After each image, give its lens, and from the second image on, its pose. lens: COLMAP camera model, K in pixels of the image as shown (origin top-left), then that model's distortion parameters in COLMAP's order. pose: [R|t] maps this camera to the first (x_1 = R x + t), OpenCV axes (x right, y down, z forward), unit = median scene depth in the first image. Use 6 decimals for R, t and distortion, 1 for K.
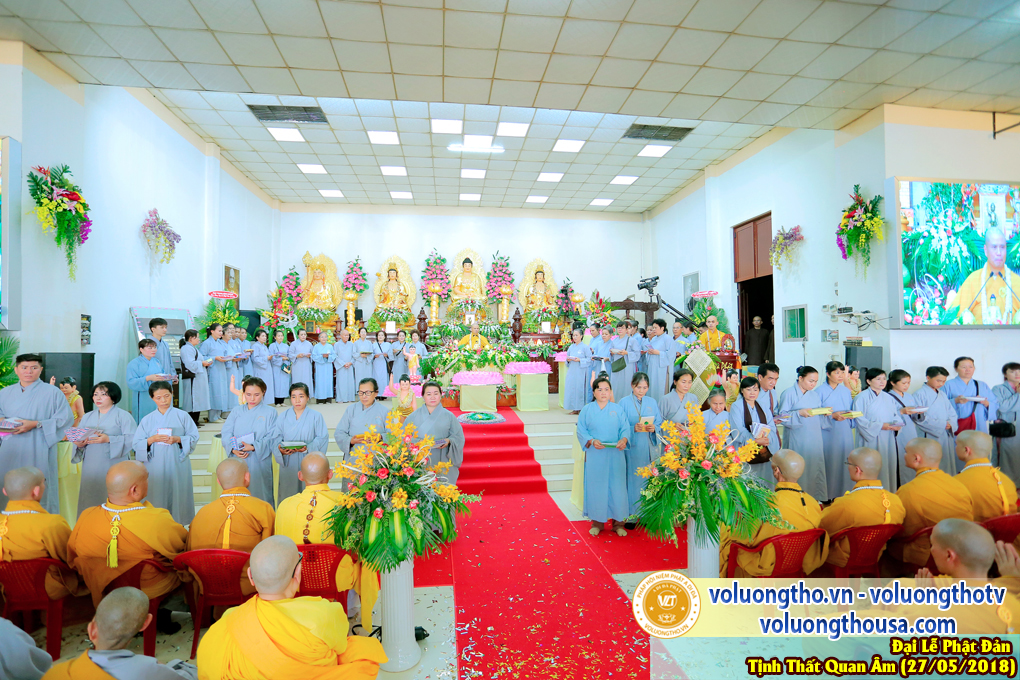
lens RADIAL K [[500.5, 0, 502.4], [0, 500.5, 342.4], [0, 0, 1]] dist [-0.076485, 0.034548]
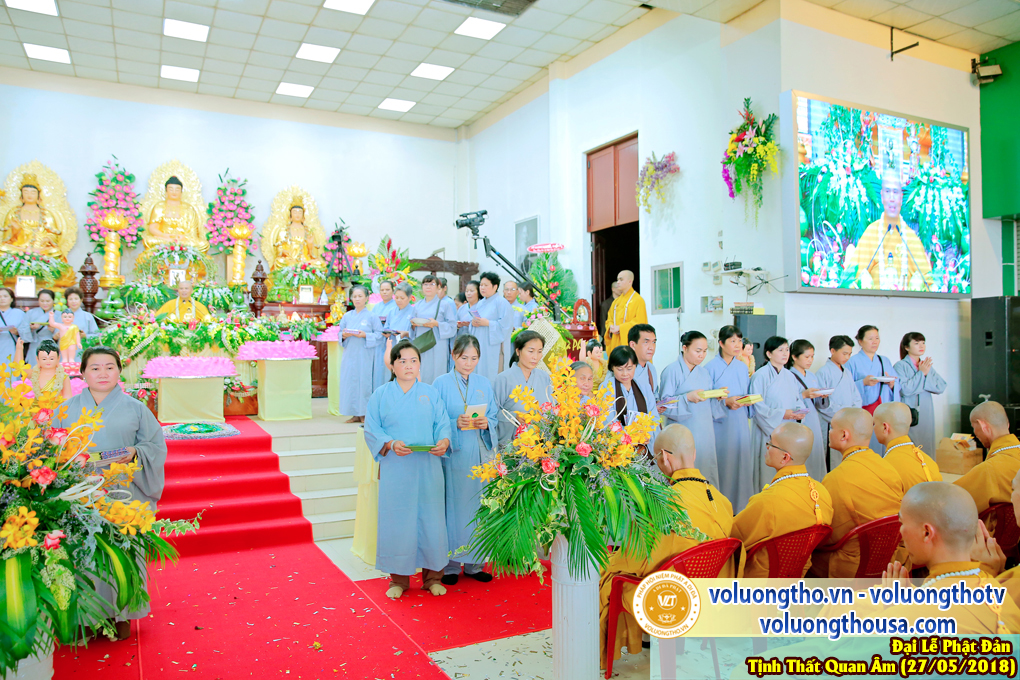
lens RADIAL K [[758.0, 0, 510.0], [0, 758.0, 340.0], [0, 0, 1]] dist [-0.108535, 0.109270]
pose [[0.937282, 0.005448, 0.348530, -0.002861], [-0.006470, 0.999978, 0.001768, 0.036881], [-0.348513, -0.003912, 0.937296, 0.045144]]
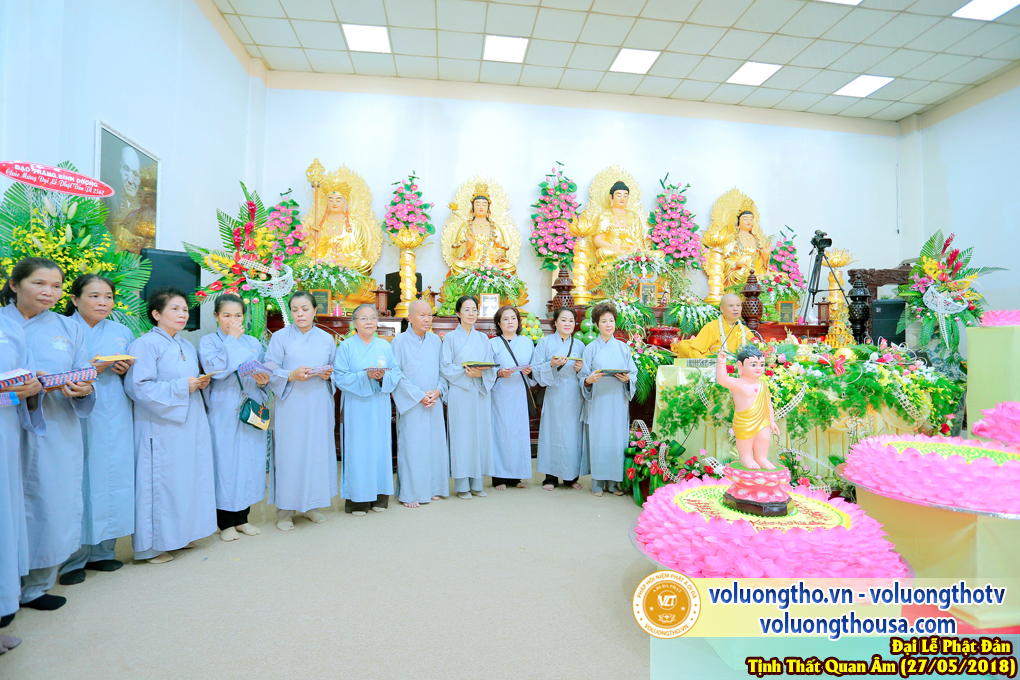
lens RADIAL K [[500.5, 0, 502.4], [0, 500.5, 342.4], [0, 0, 1]] dist [-0.076485, 0.034548]
pose [[0.999912, 0.012606, 0.004074, -0.318840], [-0.012618, 0.999916, 0.002897, 0.003855], [-0.004037, -0.002948, 0.999988, 0.774974]]
